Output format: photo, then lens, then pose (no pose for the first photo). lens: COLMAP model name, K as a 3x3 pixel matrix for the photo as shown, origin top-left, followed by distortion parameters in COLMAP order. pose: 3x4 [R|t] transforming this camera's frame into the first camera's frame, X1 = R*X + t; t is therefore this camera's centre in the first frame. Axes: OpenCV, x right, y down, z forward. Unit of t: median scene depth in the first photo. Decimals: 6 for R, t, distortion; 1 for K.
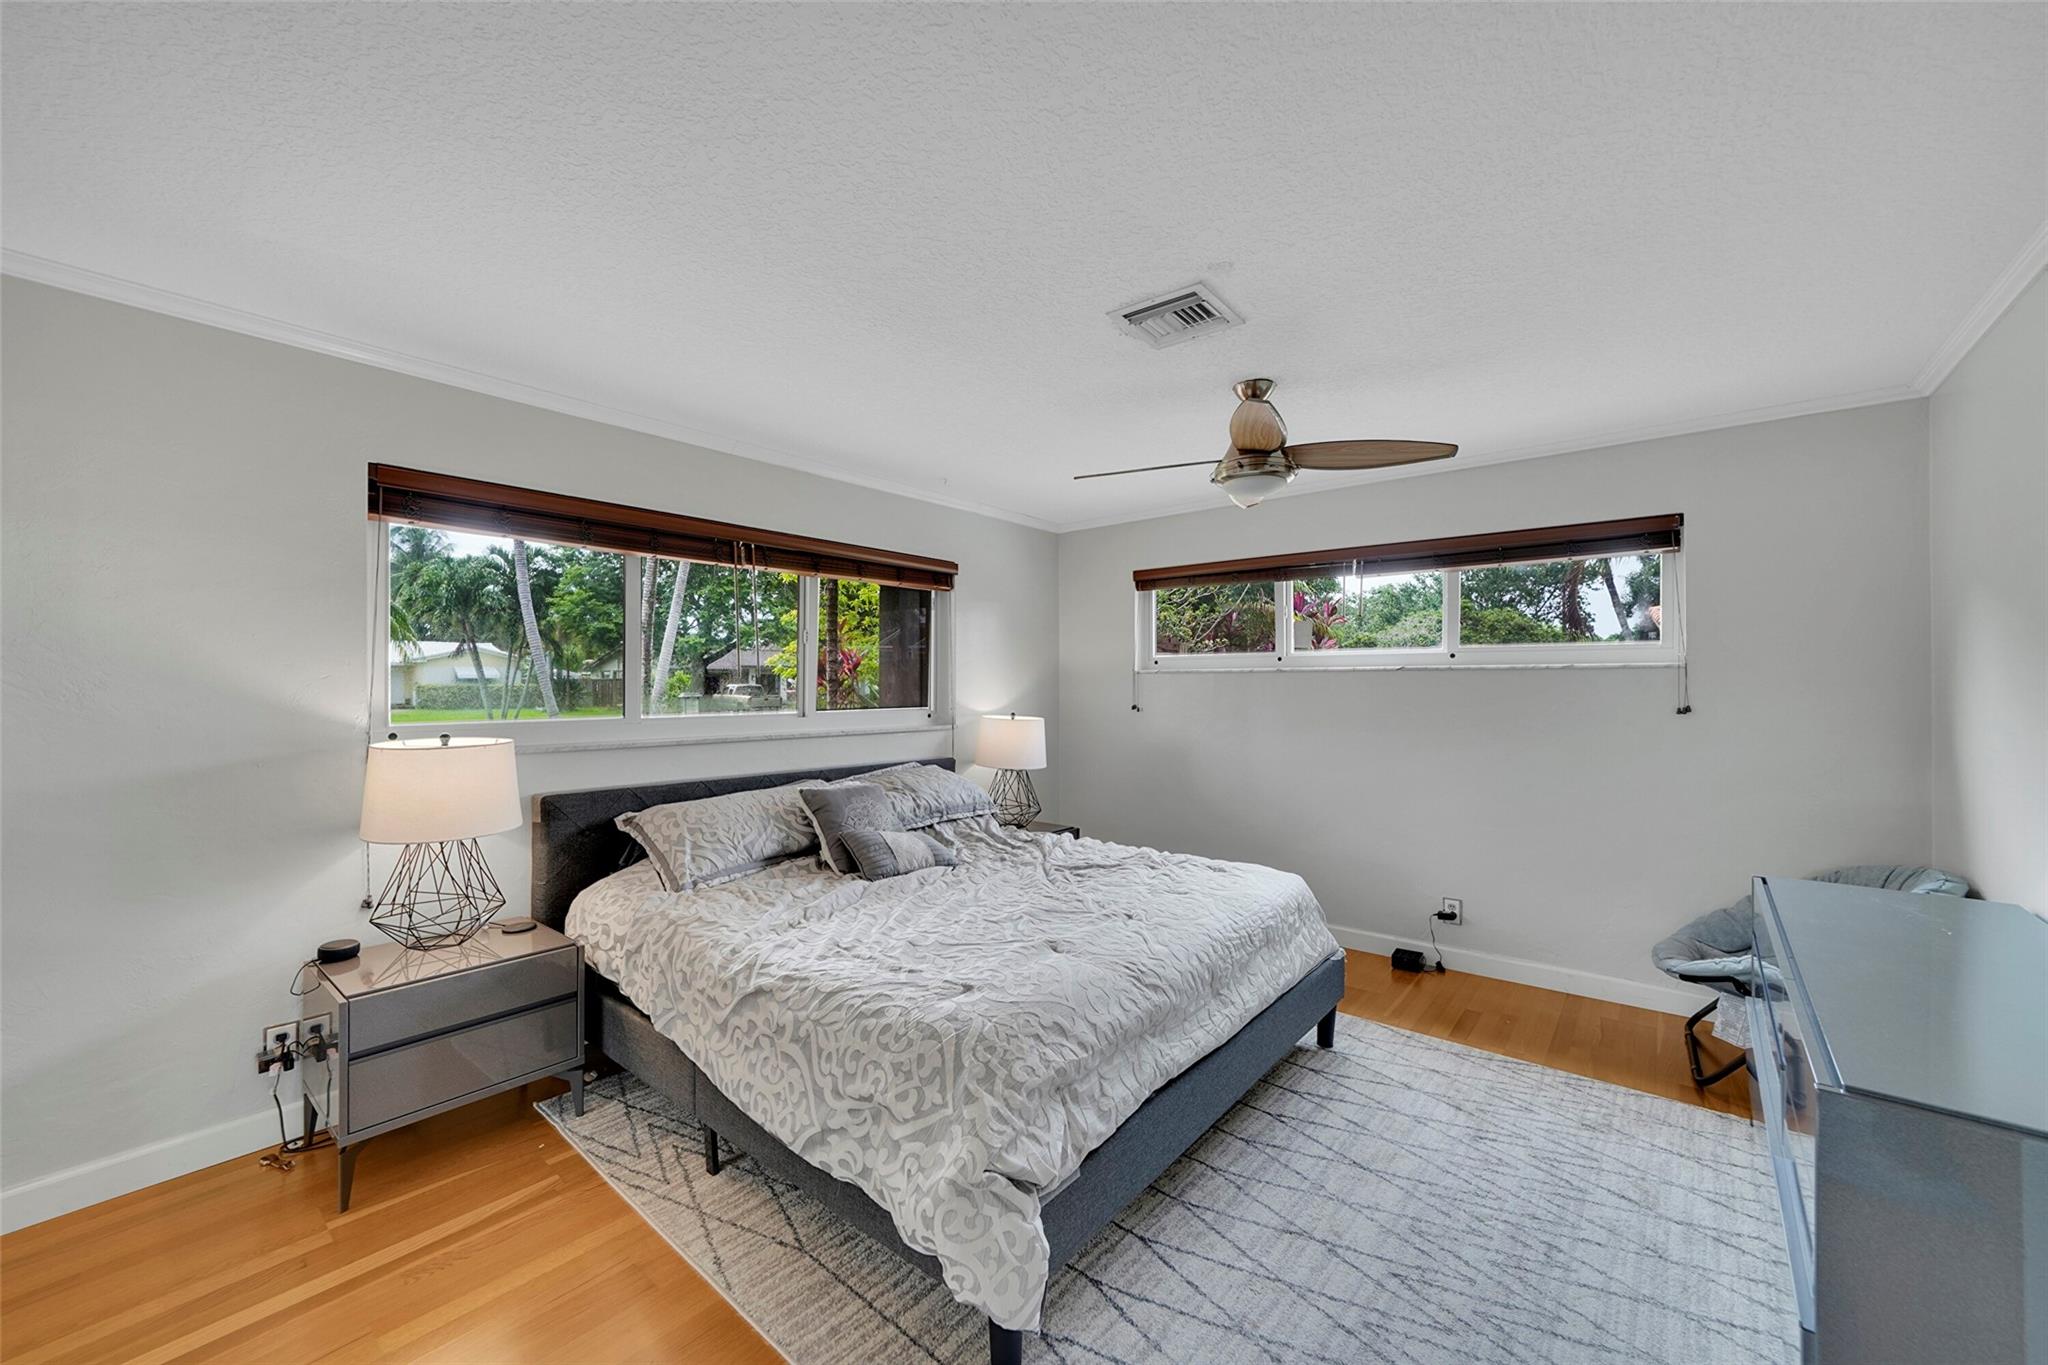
lens RADIAL K [[827.8, 0, 1028.8], [0, 827.8, 682.5], [0, 0, 1]] dist [-0.003999, 0.000256]
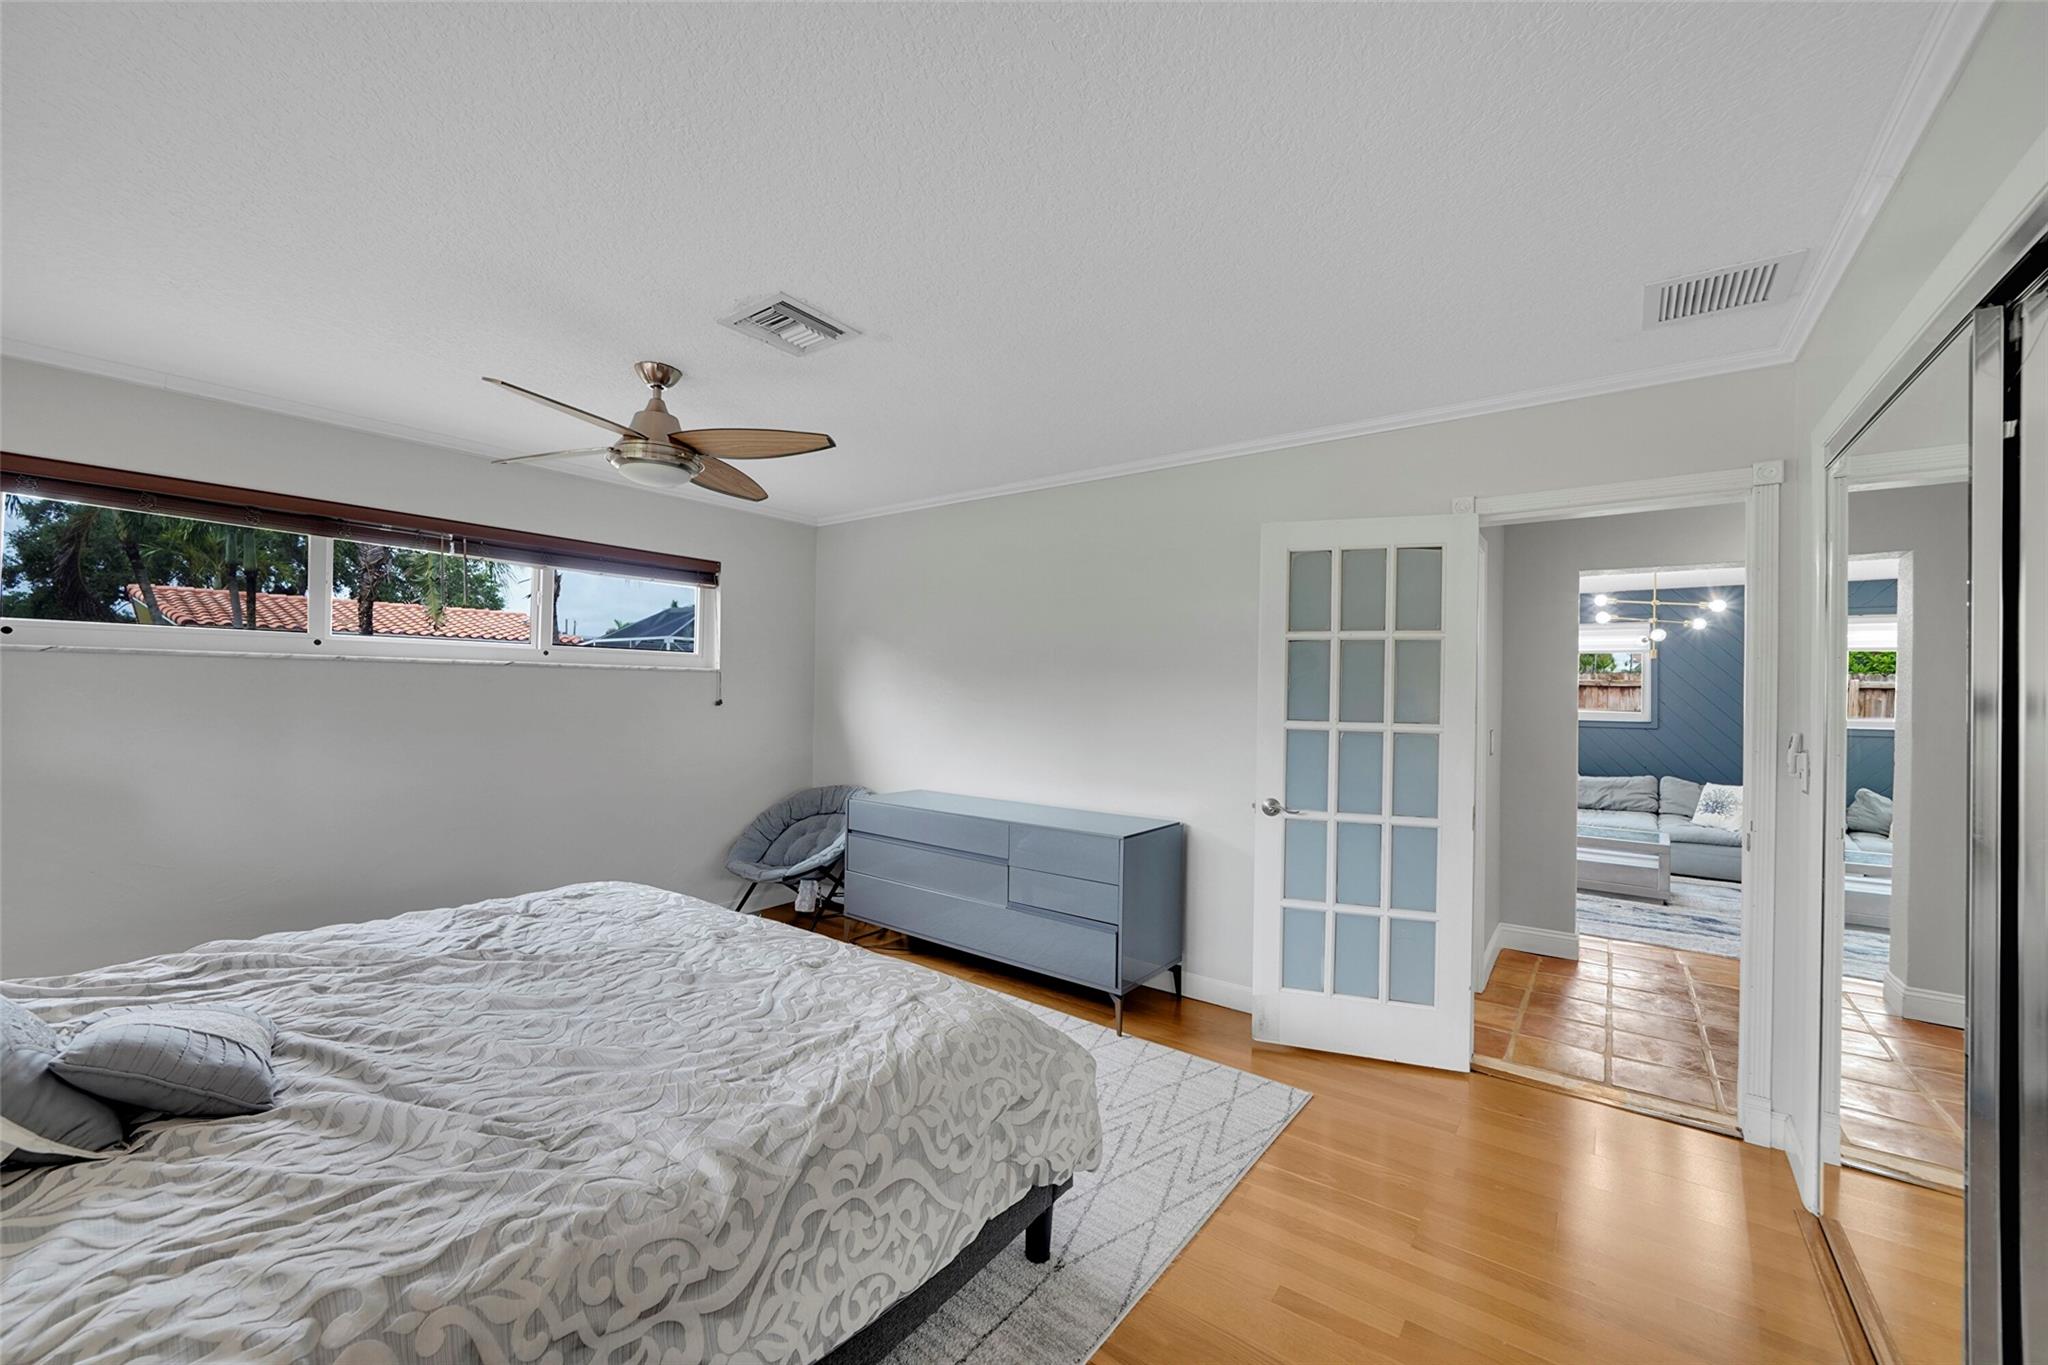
lens RADIAL K [[827.8, 0, 1021.9], [0, 827.8, 691.9], [0, 0, 1]] dist [-0.003999, 0.000256]
pose [[-0.091708, -0.002982, 0.995781, -1.054655], [-0.021427, 0.999770, 0.001021, 0.003470], [-0.995555, -0.021243, -0.091751, 0.971794]]
